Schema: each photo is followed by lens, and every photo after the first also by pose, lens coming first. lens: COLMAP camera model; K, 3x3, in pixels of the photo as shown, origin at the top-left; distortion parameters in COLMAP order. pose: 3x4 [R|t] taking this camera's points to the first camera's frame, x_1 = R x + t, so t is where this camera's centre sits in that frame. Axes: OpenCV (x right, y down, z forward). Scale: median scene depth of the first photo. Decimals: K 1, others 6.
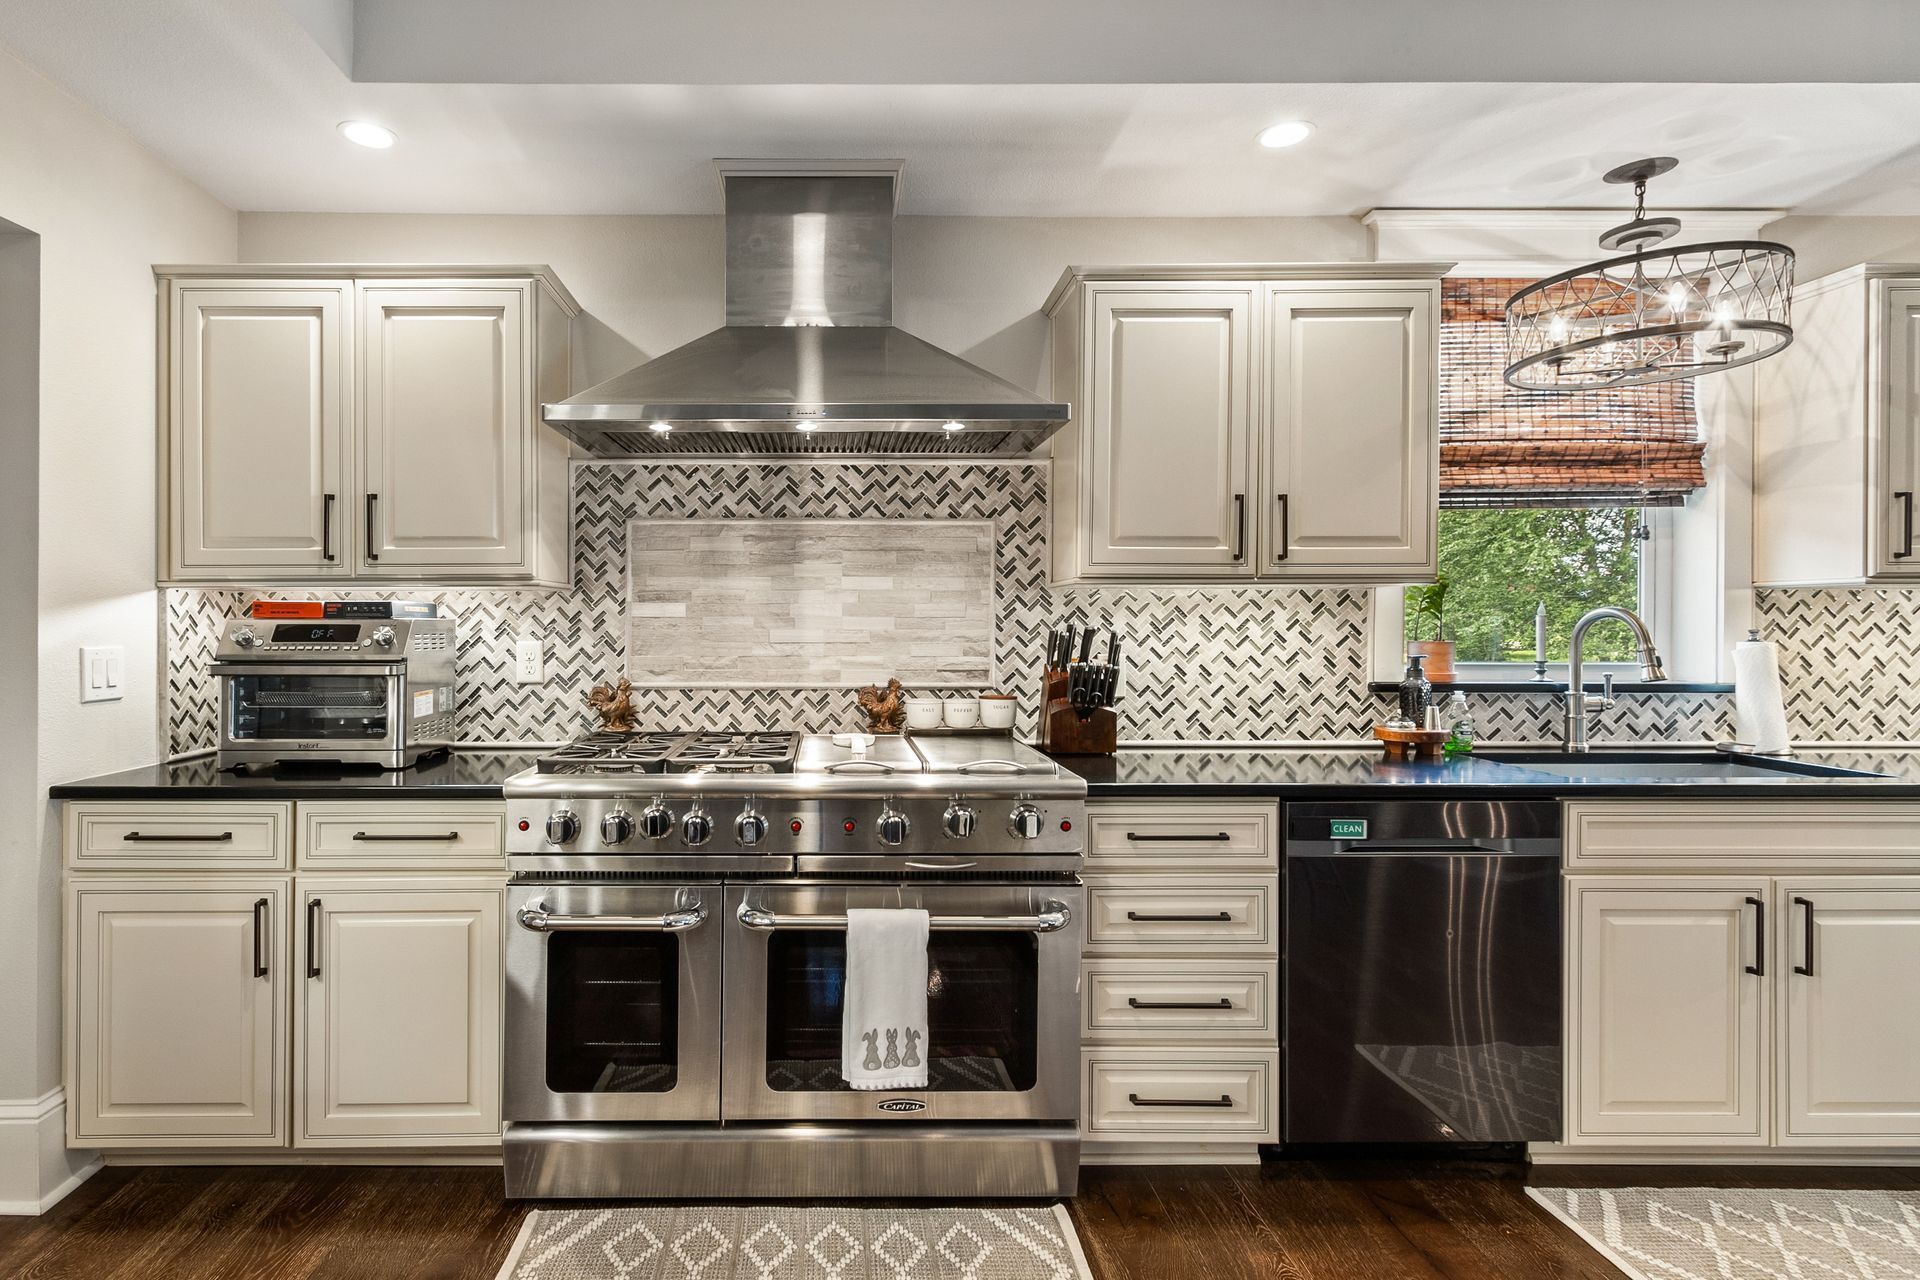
lens RADIAL K [[1115.7, 0, 960.2], [0, 1115.7, 626.4], [0, 0, 1]] dist [0.005887, 0.001201]
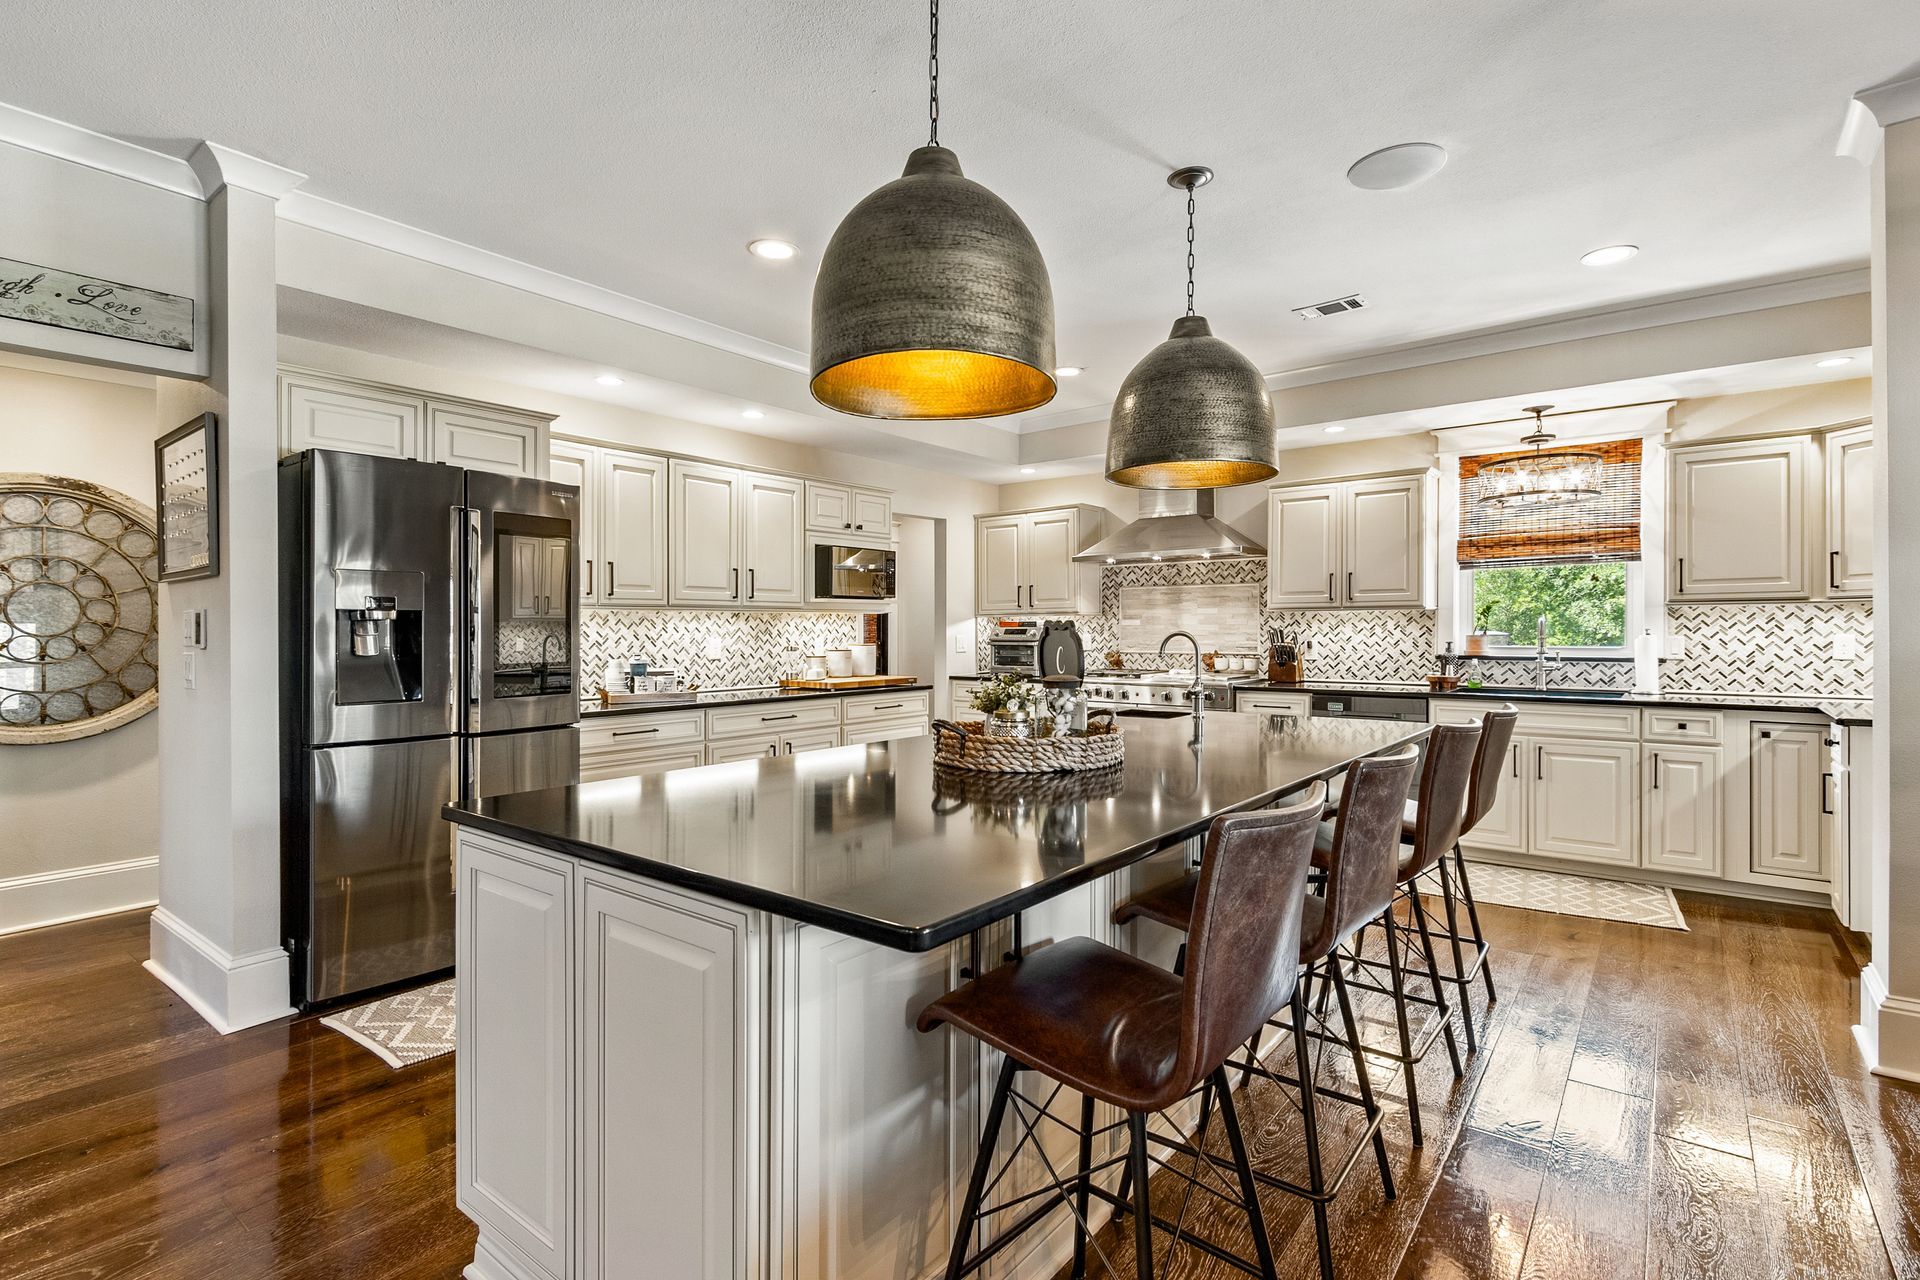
lens RADIAL K [[919.7, 0, 963.2], [0, 919.7, 633.2], [0, 0, 1]] dist [0.000185, 0.000014]
pose [[0.780228, -0.000345, -0.625495, 0.753792], [0.005067, 0.999971, 0.005769, -0.004205], [0.625475, -0.007670, 0.780207, -0.895370]]
